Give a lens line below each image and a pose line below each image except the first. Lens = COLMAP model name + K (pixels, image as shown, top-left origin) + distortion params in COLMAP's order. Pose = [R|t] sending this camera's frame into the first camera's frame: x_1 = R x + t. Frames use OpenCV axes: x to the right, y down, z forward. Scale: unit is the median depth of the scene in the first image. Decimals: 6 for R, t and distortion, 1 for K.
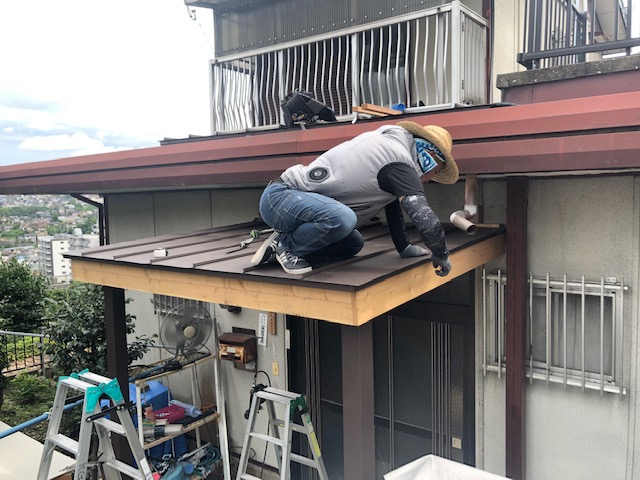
lens RADIAL K [[526.8, 0, 314.4], [0, 526.8, 240.8], [0, 0, 1]] dist [0.003948, 0.004815]
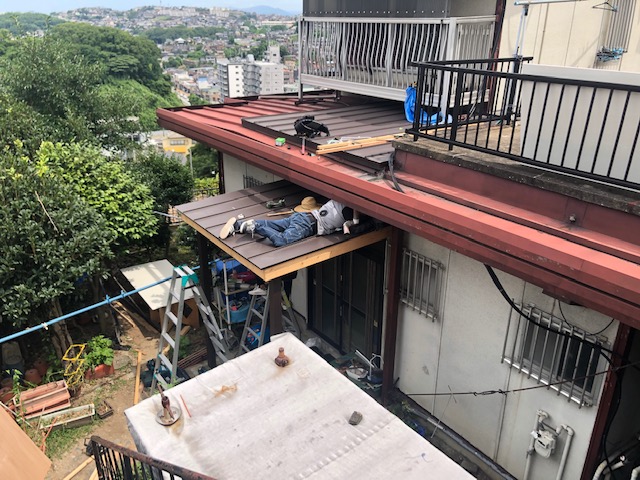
lens RADIAL K [[524.5, 0, 320.0], [0, 524.5, 240.0], [0, 0, 1]] dist [-0.003862, -0.002598]
pose [[0.954162, 0.139872, -0.264594, 0.440934], [-0.052227, 0.948324, 0.312975, -0.376424], [0.294697, -0.284810, 0.912161, -0.526259]]
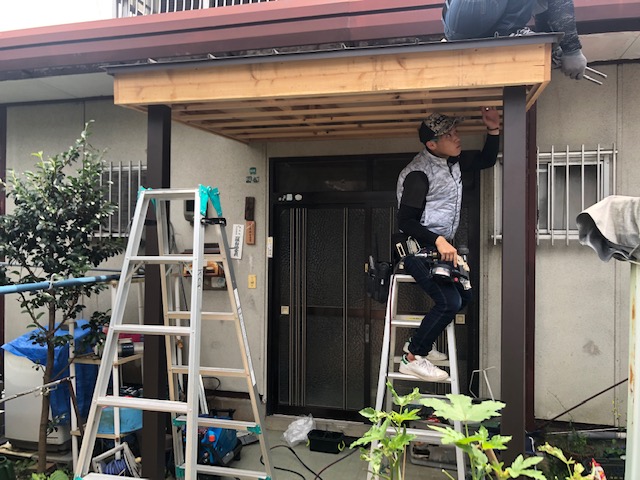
lens RADIAL K [[524.5, 0, 320.0], [0, 524.5, 240.0], [0, 0, 1]] dist [-0.003862, -0.002598]
pose [[0.925907, 0.029253, 0.376618, -0.336040], [-0.000006, 0.996998, -0.077424, 0.256693], [-0.377752, 0.071686, 0.923127, 0.092765]]
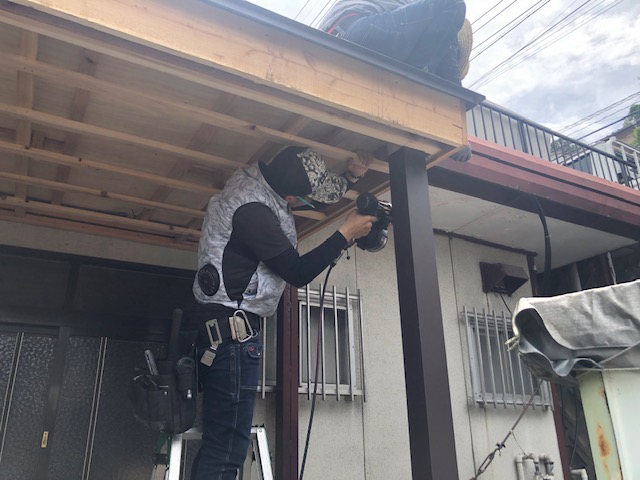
lens RADIAL K [[524.5, 0, 320.0], [0, 524.5, 240.0], [0, 0, 1]] dist [-0.003862, -0.002598]
pose [[0.417300, 0.339171, 0.843103, -0.316322], [0.079978, 0.910436, -0.405844, 0.287057], [-0.905243, 0.236789, 0.352799, 0.420816]]
